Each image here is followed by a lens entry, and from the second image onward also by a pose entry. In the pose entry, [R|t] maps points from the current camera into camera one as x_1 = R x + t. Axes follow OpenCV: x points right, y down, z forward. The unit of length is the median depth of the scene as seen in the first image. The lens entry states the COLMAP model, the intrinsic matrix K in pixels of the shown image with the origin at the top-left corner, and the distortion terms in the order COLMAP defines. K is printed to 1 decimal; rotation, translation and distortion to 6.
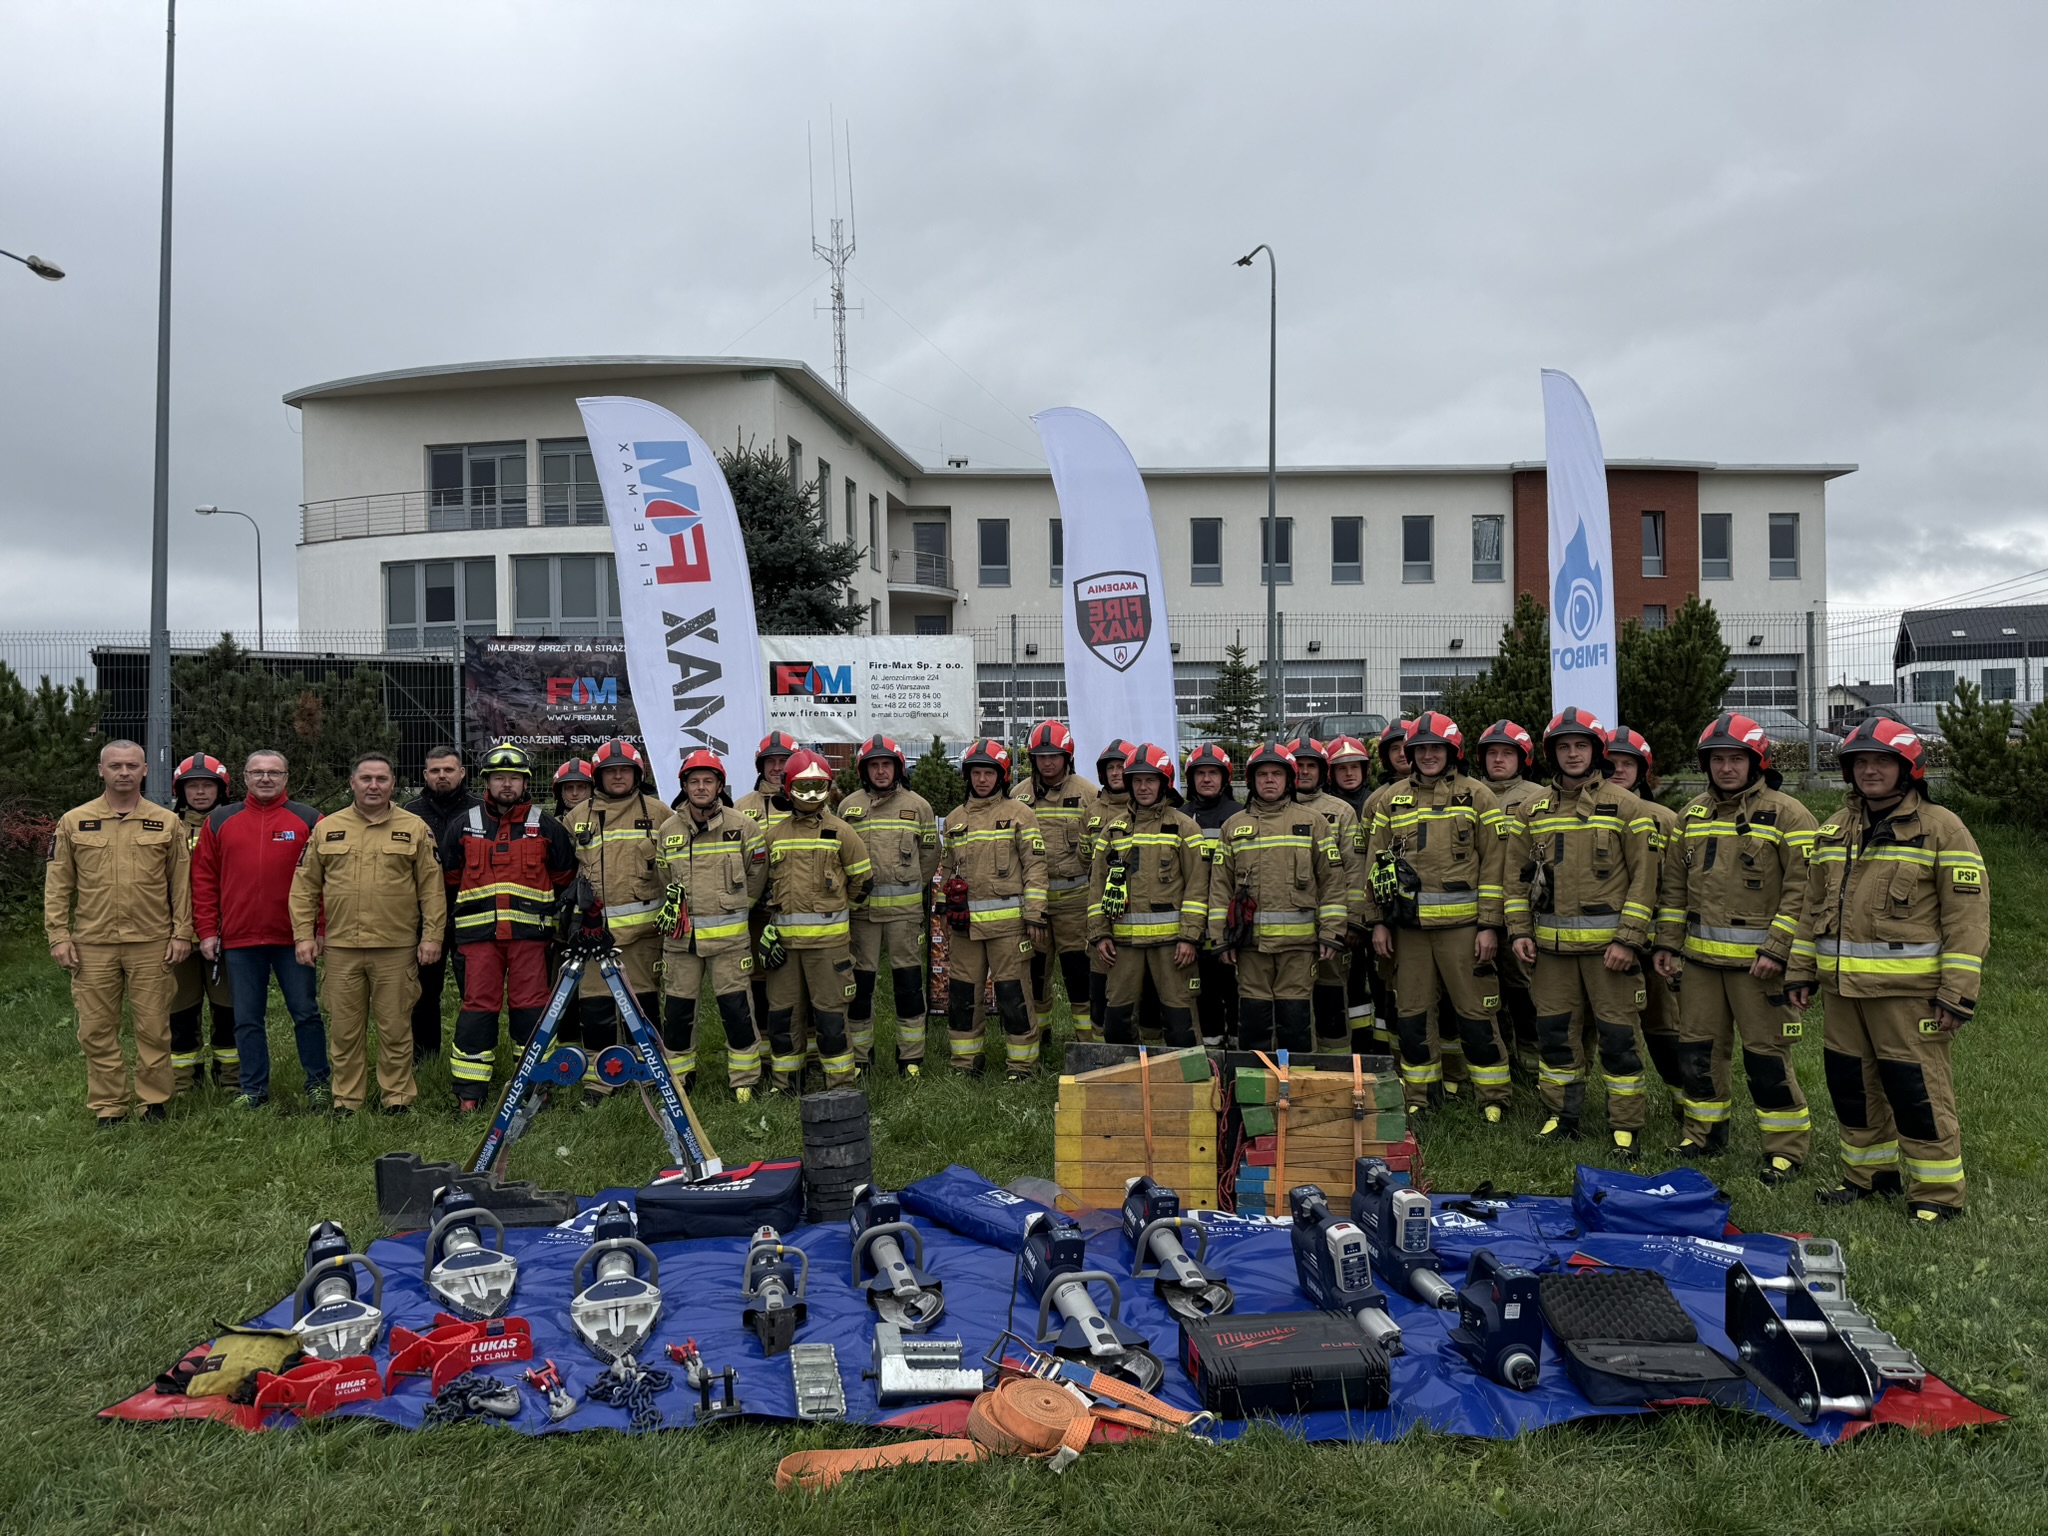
lens RADIAL K [[1438.3, 0, 983.9], [0, 1438.3, 767.5], [0, 0, 1]] dist [0.168715, -0.280074]
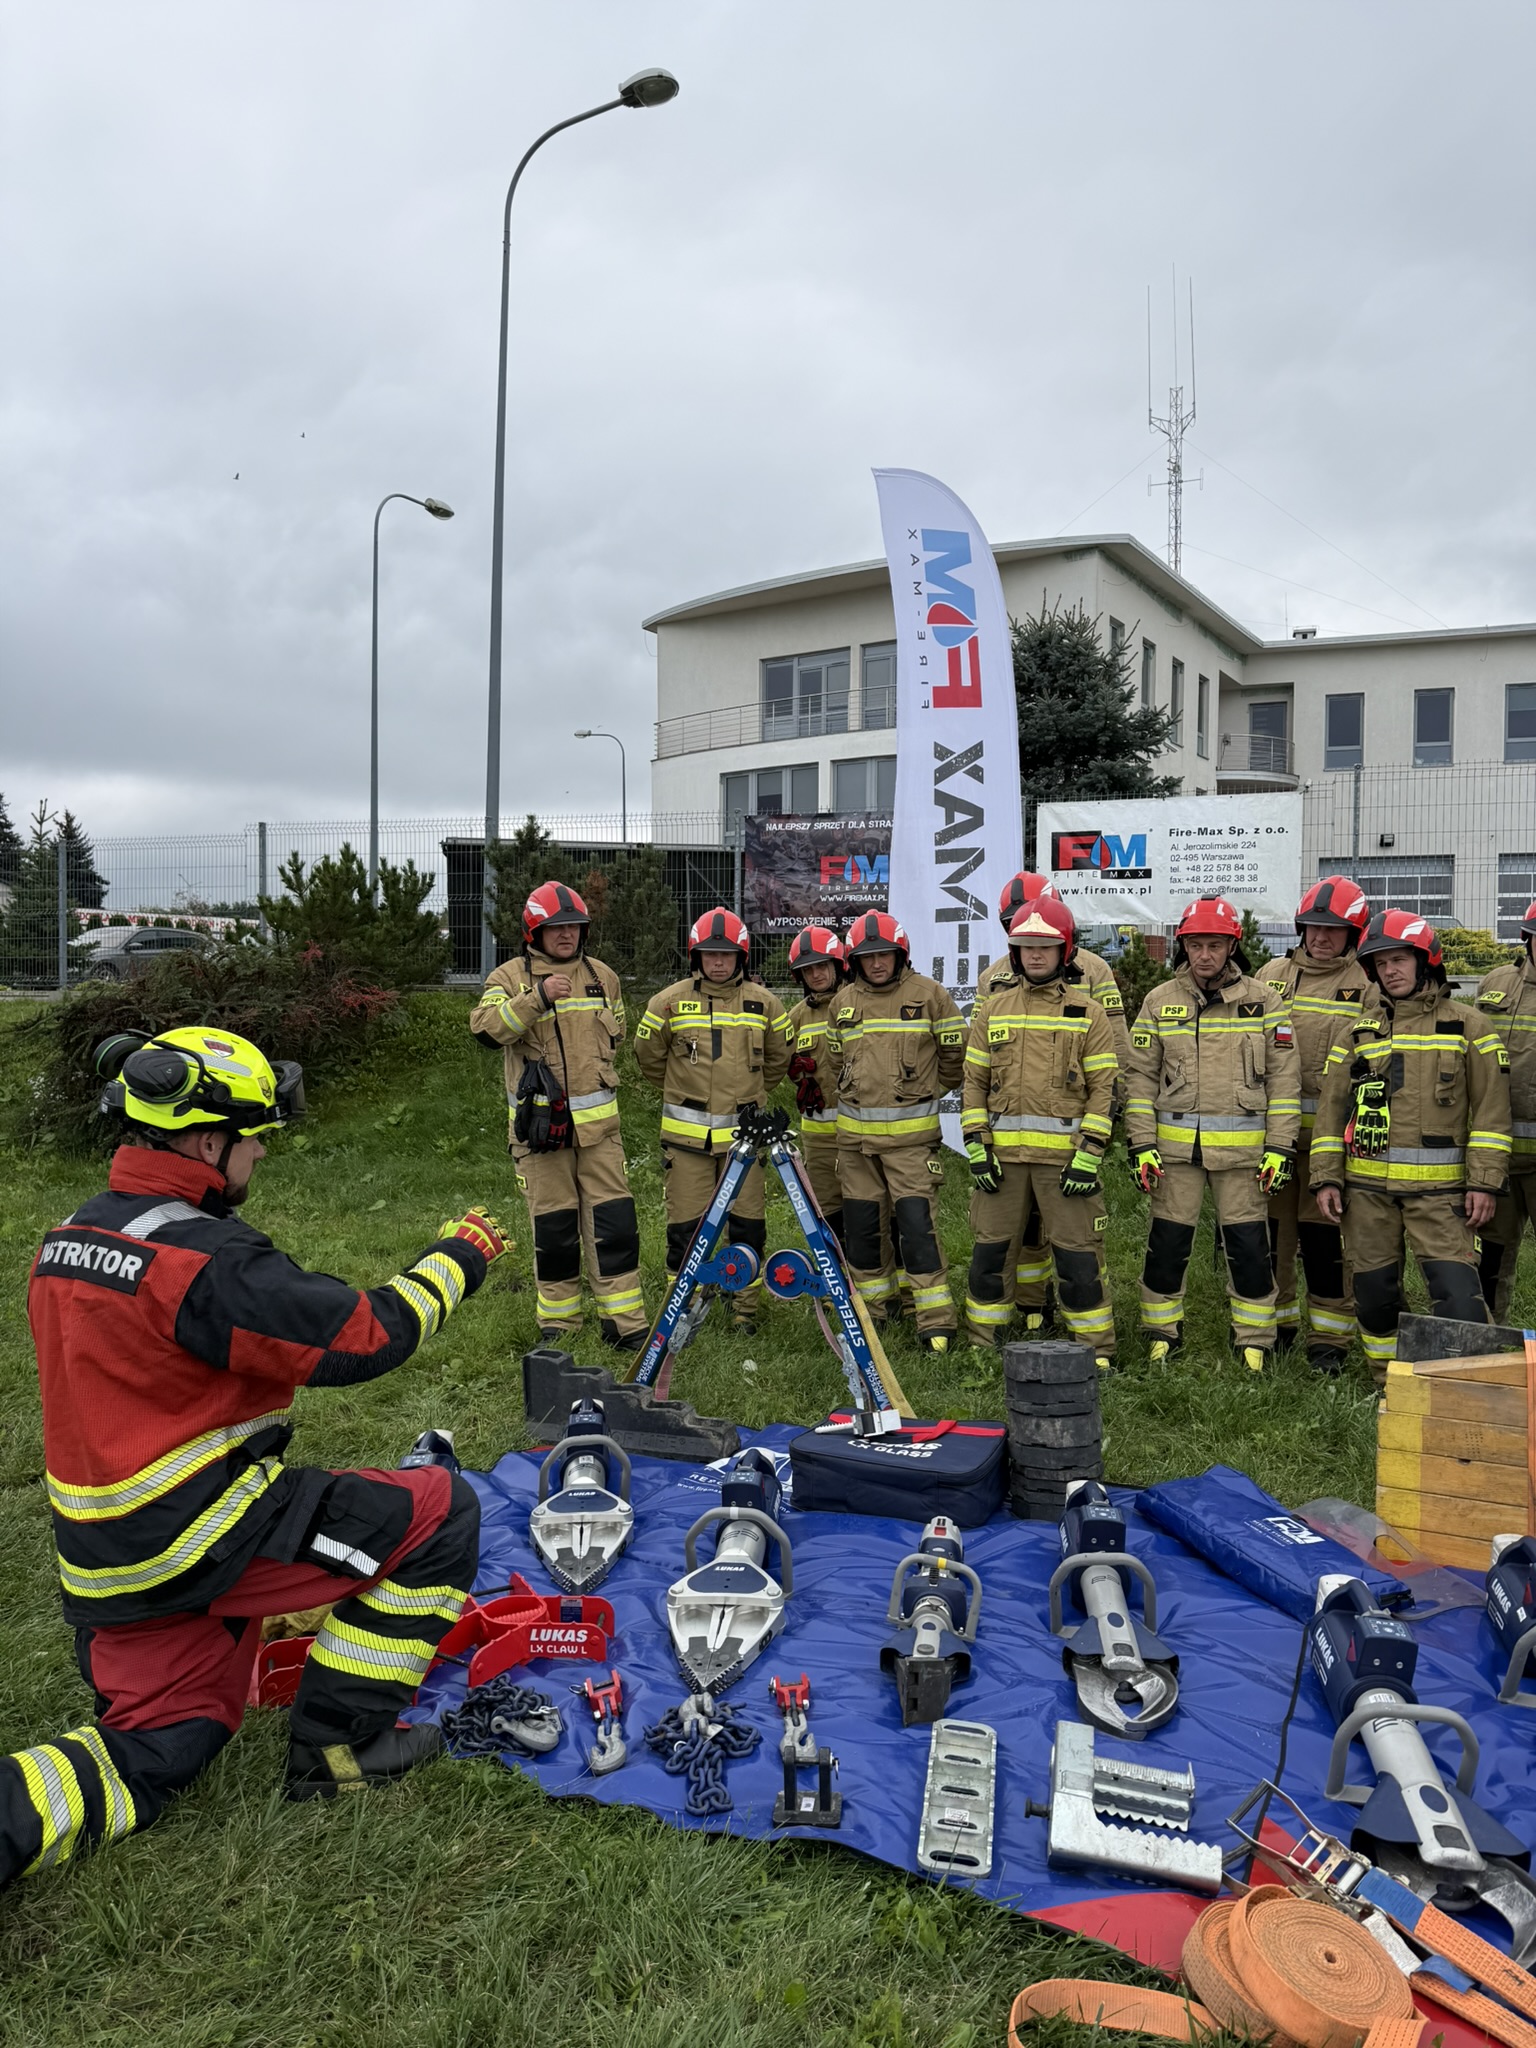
lens RADIAL K [[1438.3, 0, 762.9], [0, 1438.3, 1007.8], [0, 0, 1]] dist [0.168715, -0.280074]
pose [[0.932969, 0.026926, -0.358948, 0.020939], [-0.018781, 0.999481, 0.026161, 0.034933], [0.359466, -0.017666, 0.932991, 0.247022]]
